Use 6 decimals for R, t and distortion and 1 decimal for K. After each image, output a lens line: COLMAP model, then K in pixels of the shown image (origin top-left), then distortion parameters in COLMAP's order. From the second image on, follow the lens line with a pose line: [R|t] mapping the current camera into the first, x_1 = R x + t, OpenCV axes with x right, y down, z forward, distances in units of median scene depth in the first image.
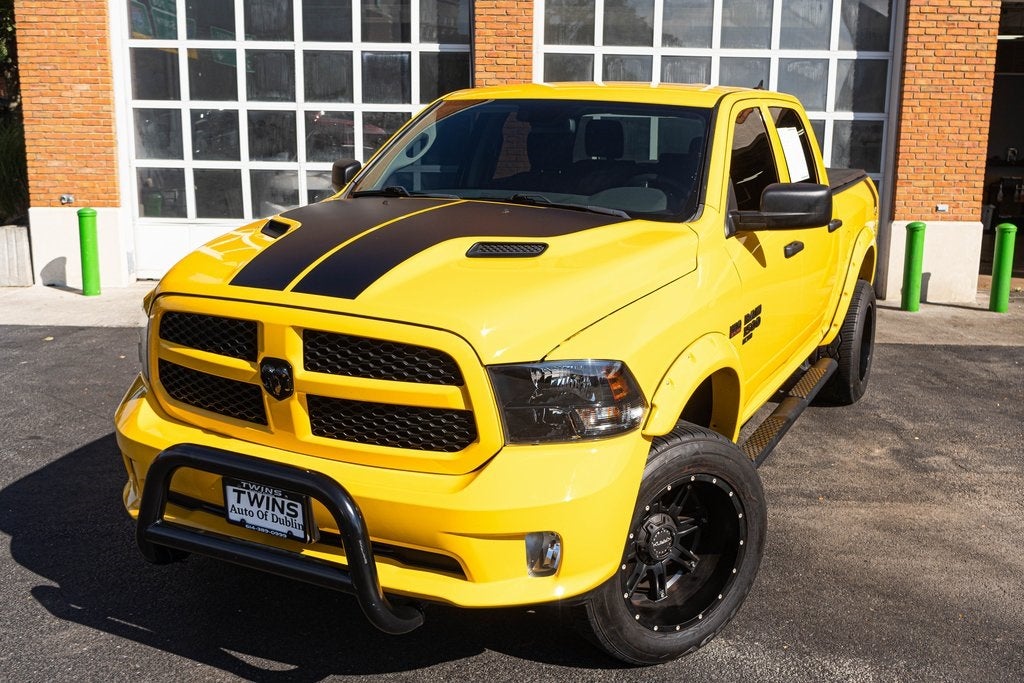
lens RADIAL K [[1037.8, 0, 511.2], [0, 1037.8, 322.0], [0, 0, 1]] dist [-0.020603, -0.001631]
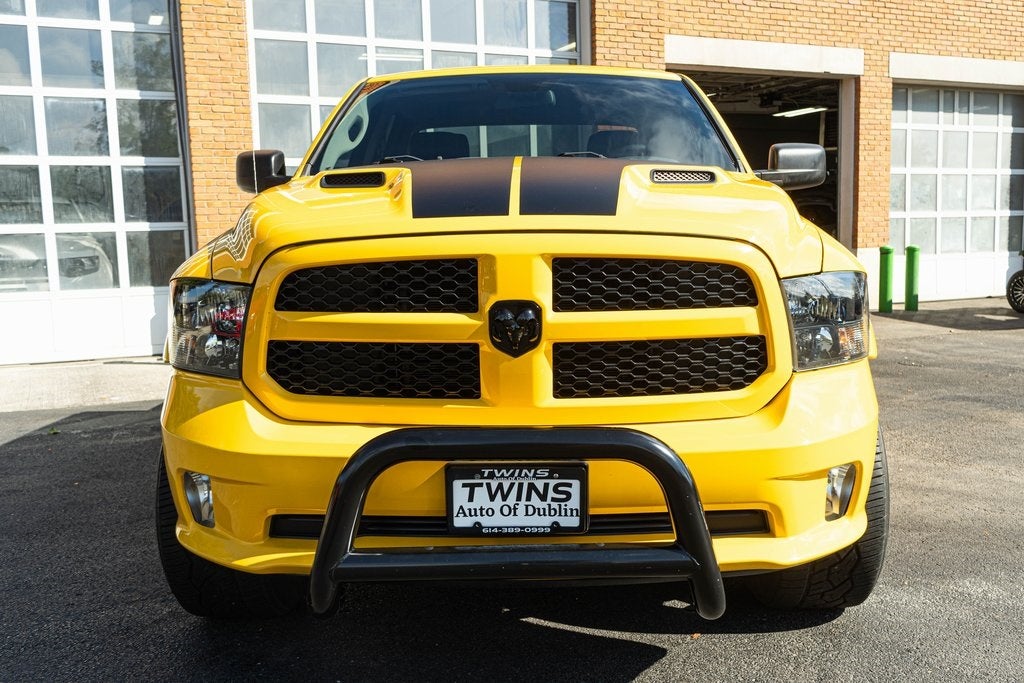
lens RADIAL K [[956.1, 0, 536.1], [0, 956.1, 349.6], [0, 0, 1]] dist [-0.009002, 0.002624]
pose [[0.890331, -0.090945, 0.446139, -0.523693], [0.116926, 0.992657, -0.030989, 0.093412], [-0.440045, 0.079756, 0.894427, 0.354328]]
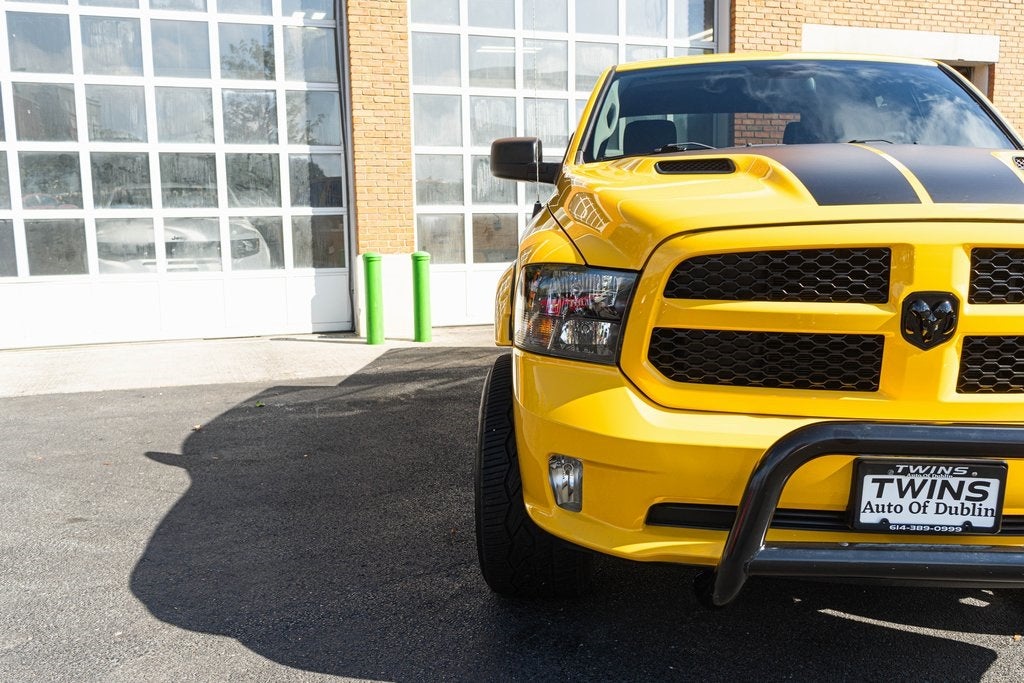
lens RADIAL K [[917.8, 0, 512.0], [0, 917.8, 341.5], [0, 0, 1]] dist [-0.014630, 0.017363]
pose [[0.930724, -0.077785, 0.357355, -0.732089], [0.094740, 0.995045, -0.030157, 0.060876], [-0.353239, 0.061924, 0.933482, 0.485663]]
